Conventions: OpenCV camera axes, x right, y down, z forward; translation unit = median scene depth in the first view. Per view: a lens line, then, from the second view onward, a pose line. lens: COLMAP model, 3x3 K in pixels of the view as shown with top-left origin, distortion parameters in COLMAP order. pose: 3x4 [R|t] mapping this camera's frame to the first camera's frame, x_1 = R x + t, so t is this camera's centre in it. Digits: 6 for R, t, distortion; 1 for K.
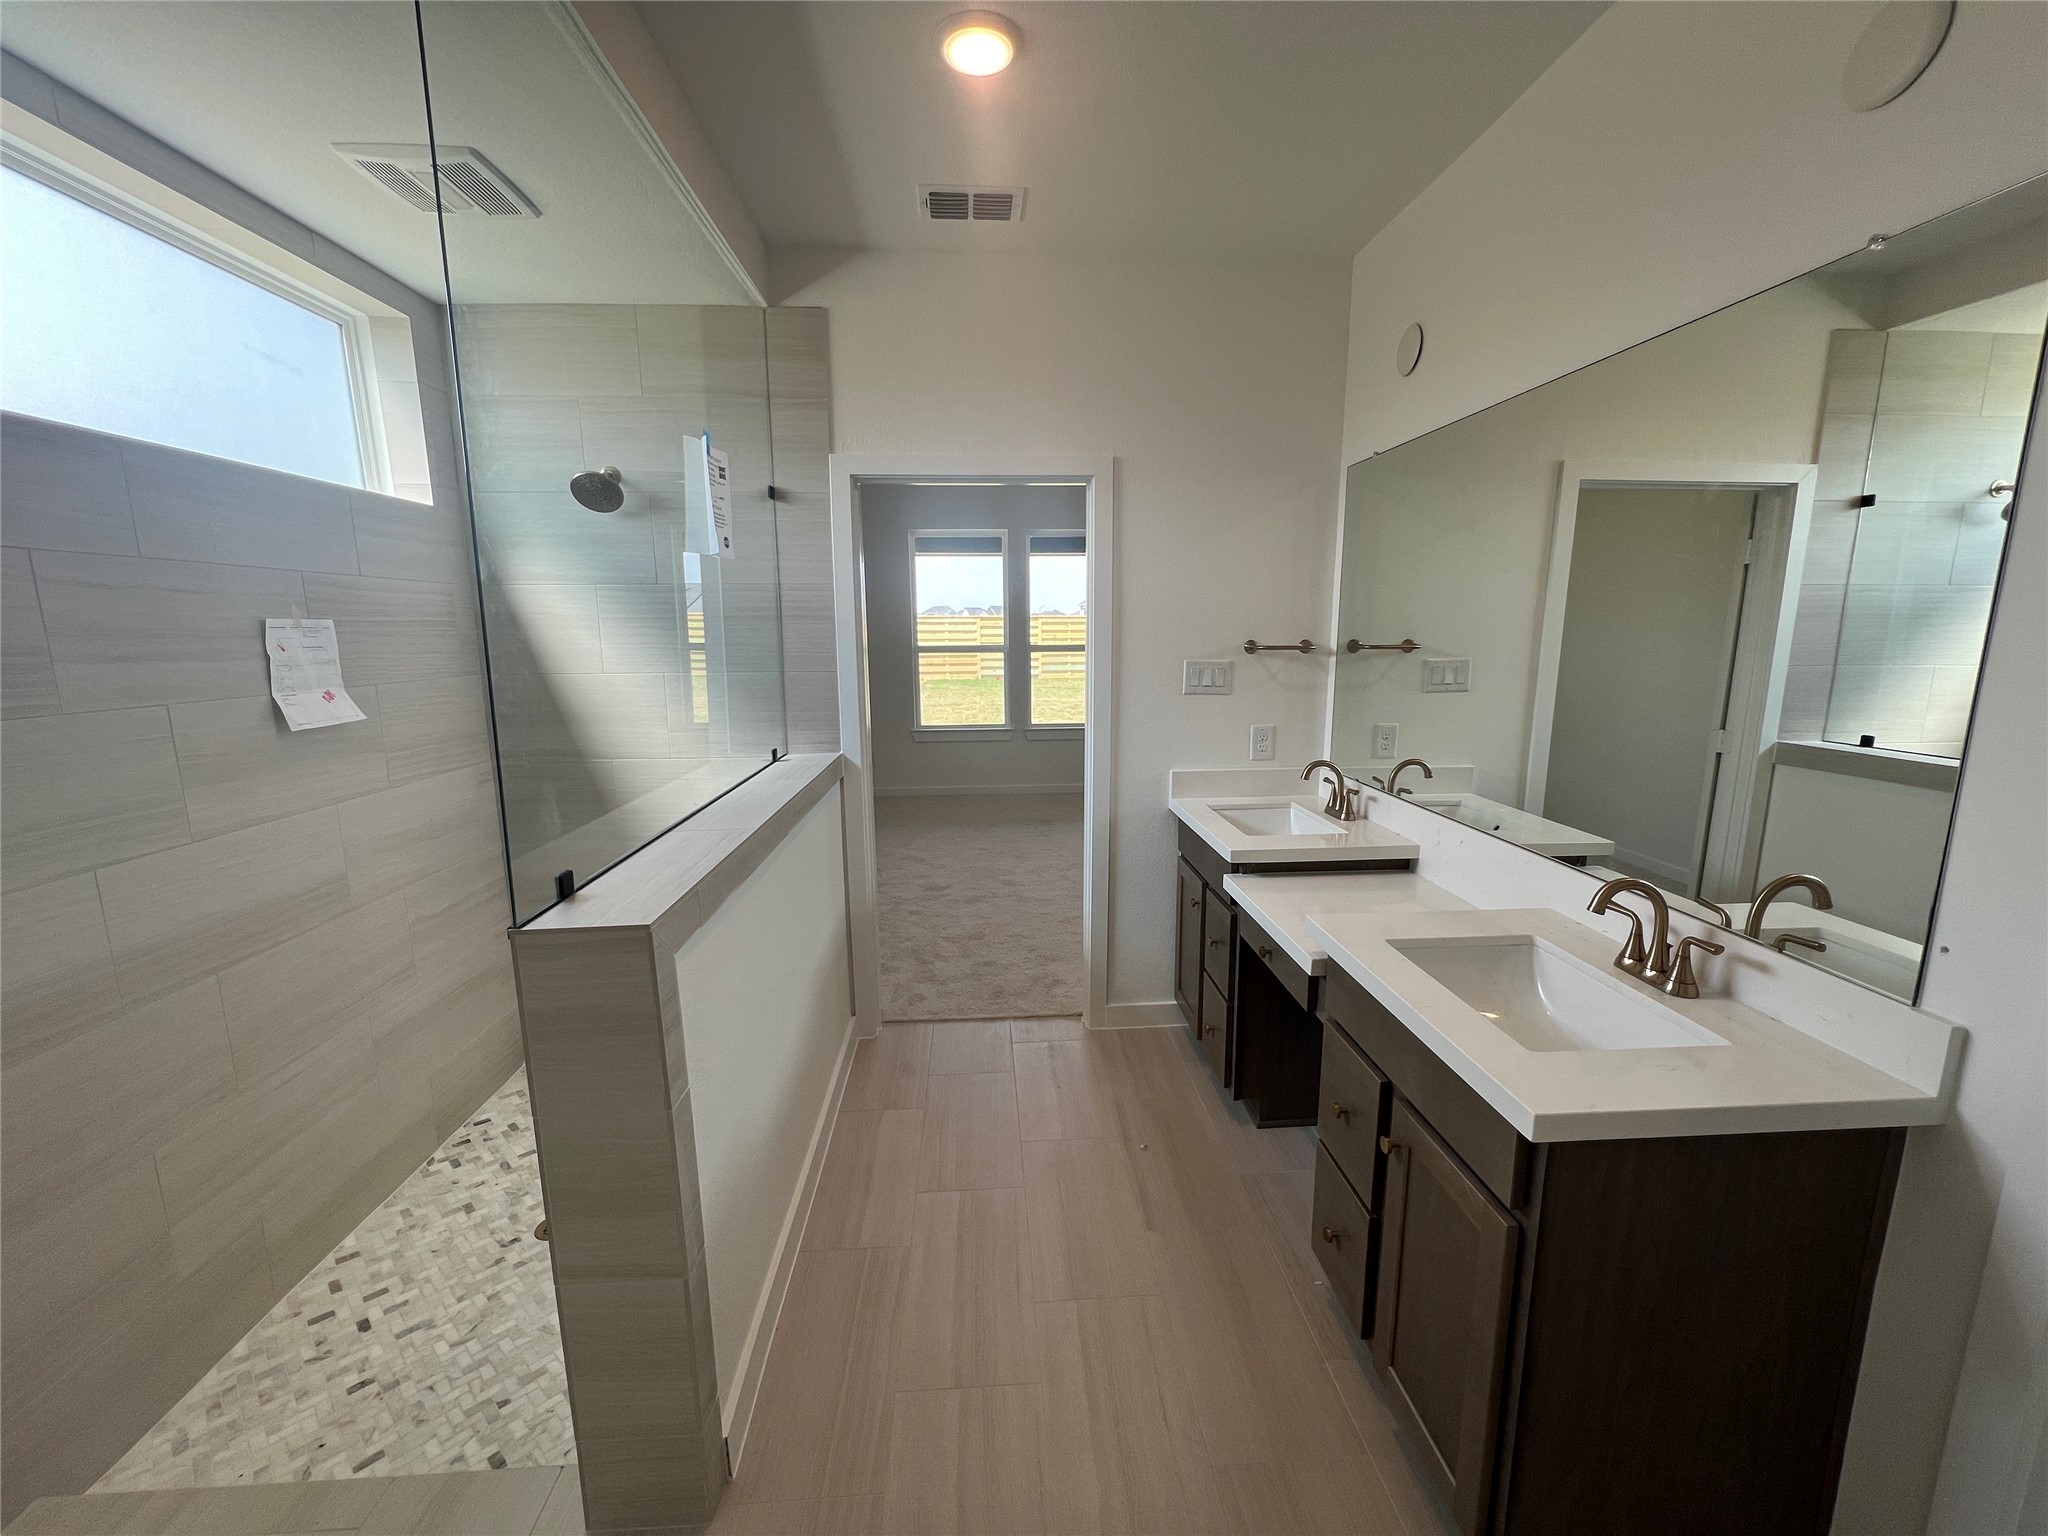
lens RADIAL K [[813.8, 0, 1033.6], [0, 813.8, 771.4], [0, 0, 1]] dist [-0.006527, 0.000286]
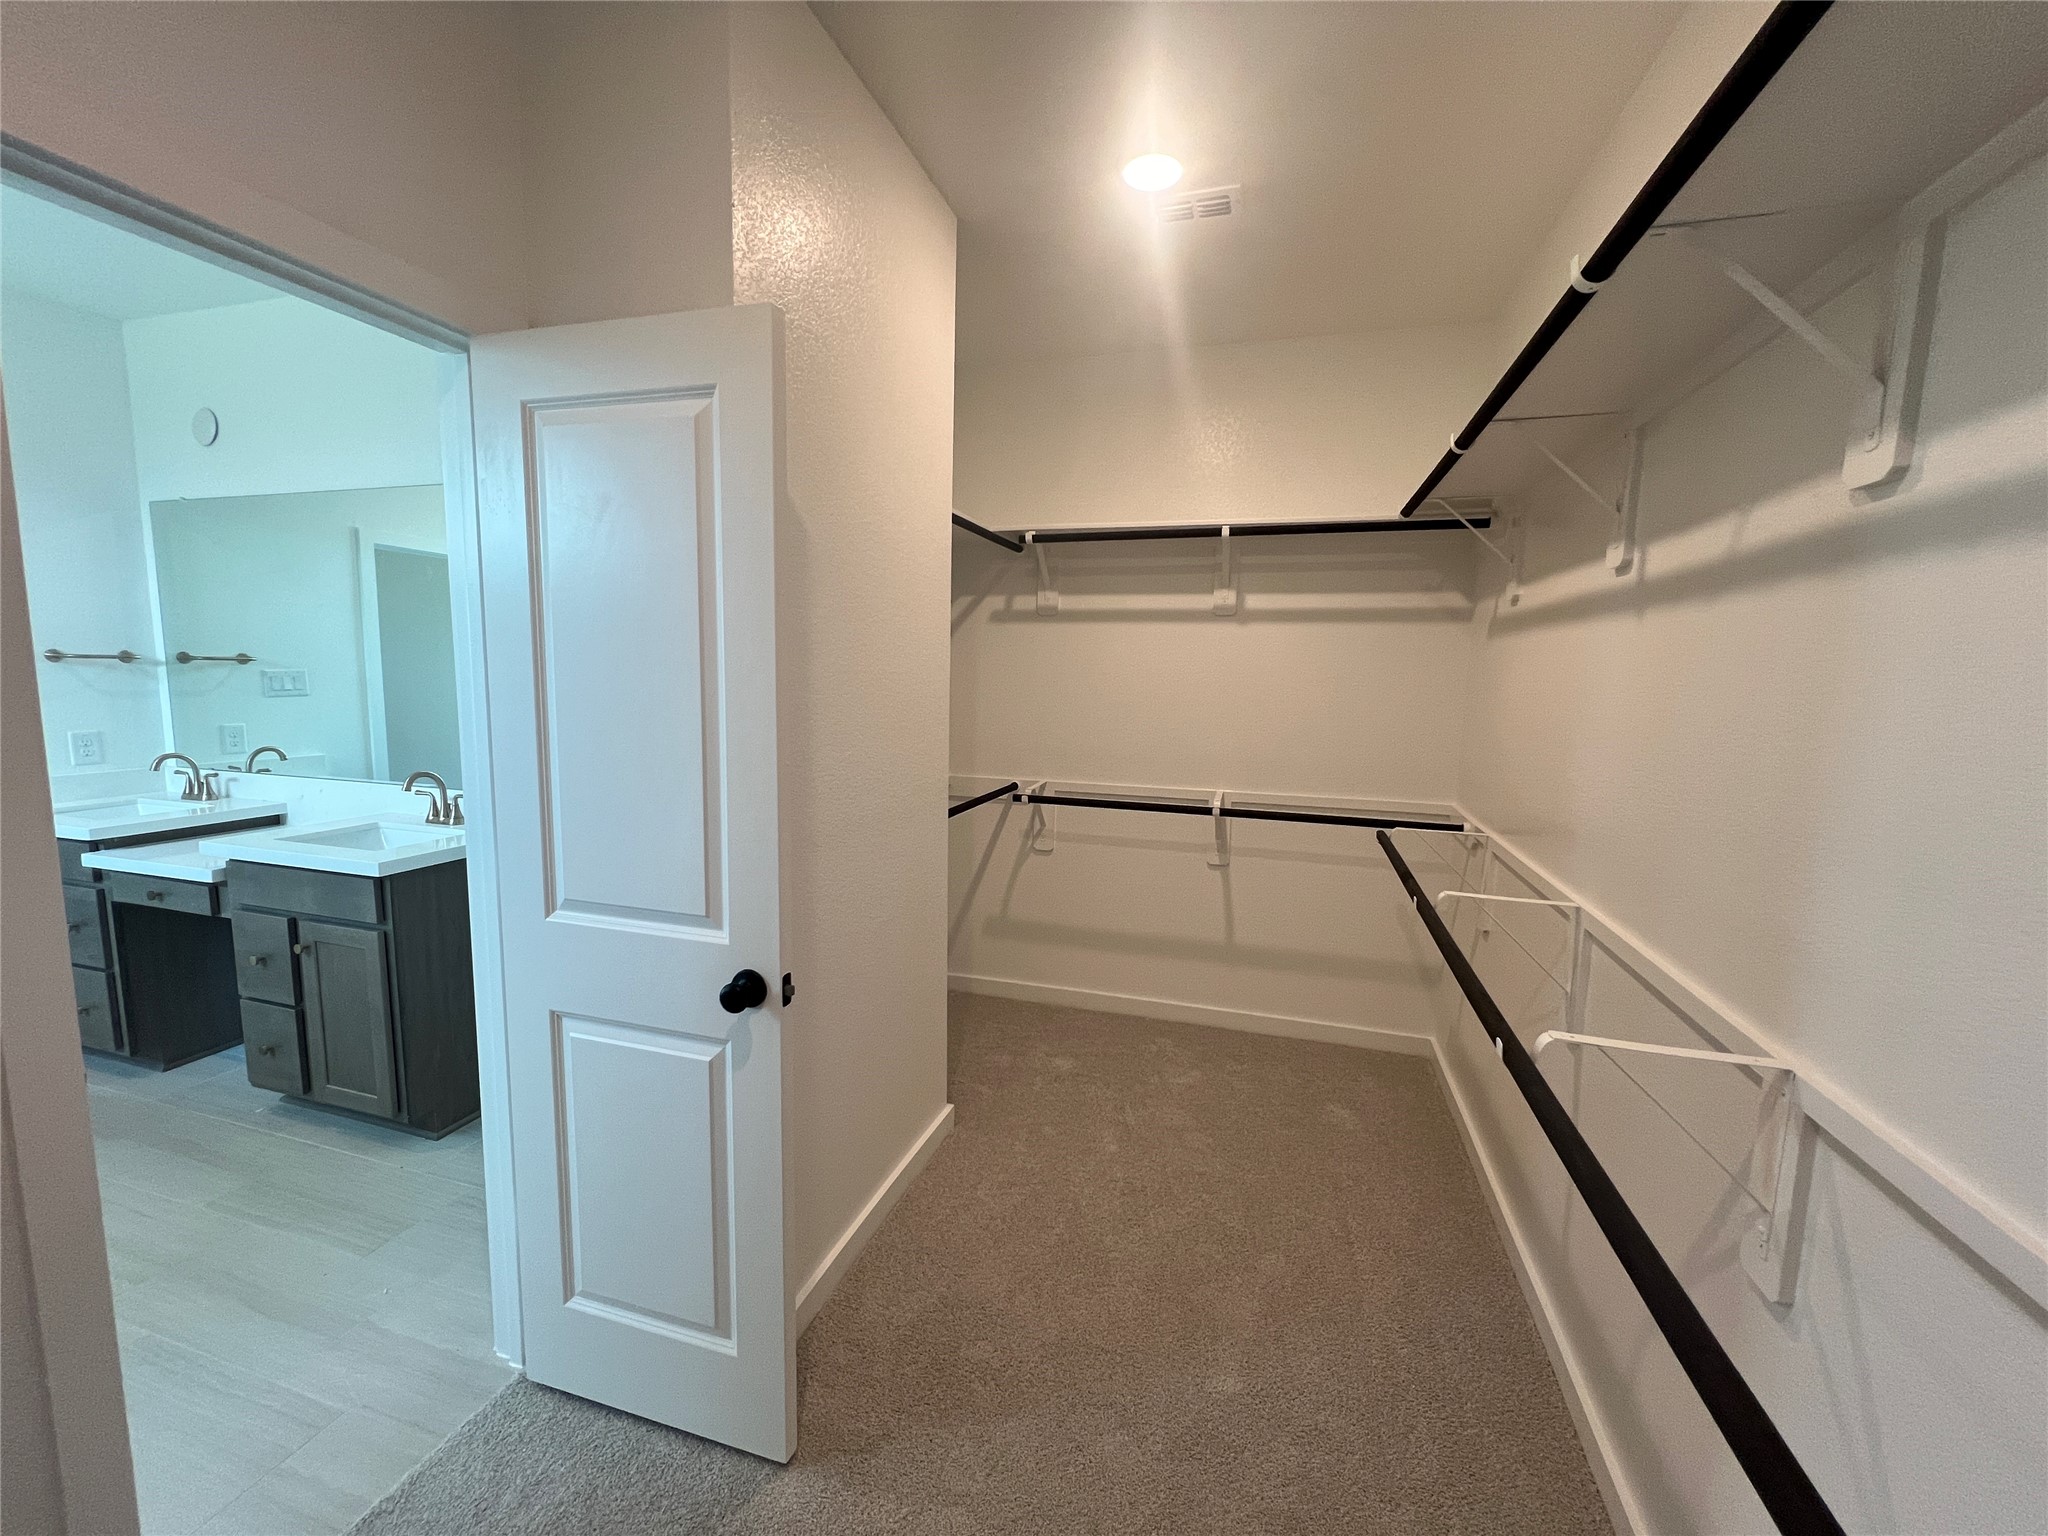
lens RADIAL K [[813.8, 0, 1038.8], [0, 813.8, 765.2], [0, 0, 1]] dist [-0.006527, 0.000286]
pose [[0.344532, -0.099122, 0.933527, -0.294309], [0.143051, 0.988341, 0.052147, 0.118920], [-0.927811, 0.115576, 0.354694, -0.552228]]
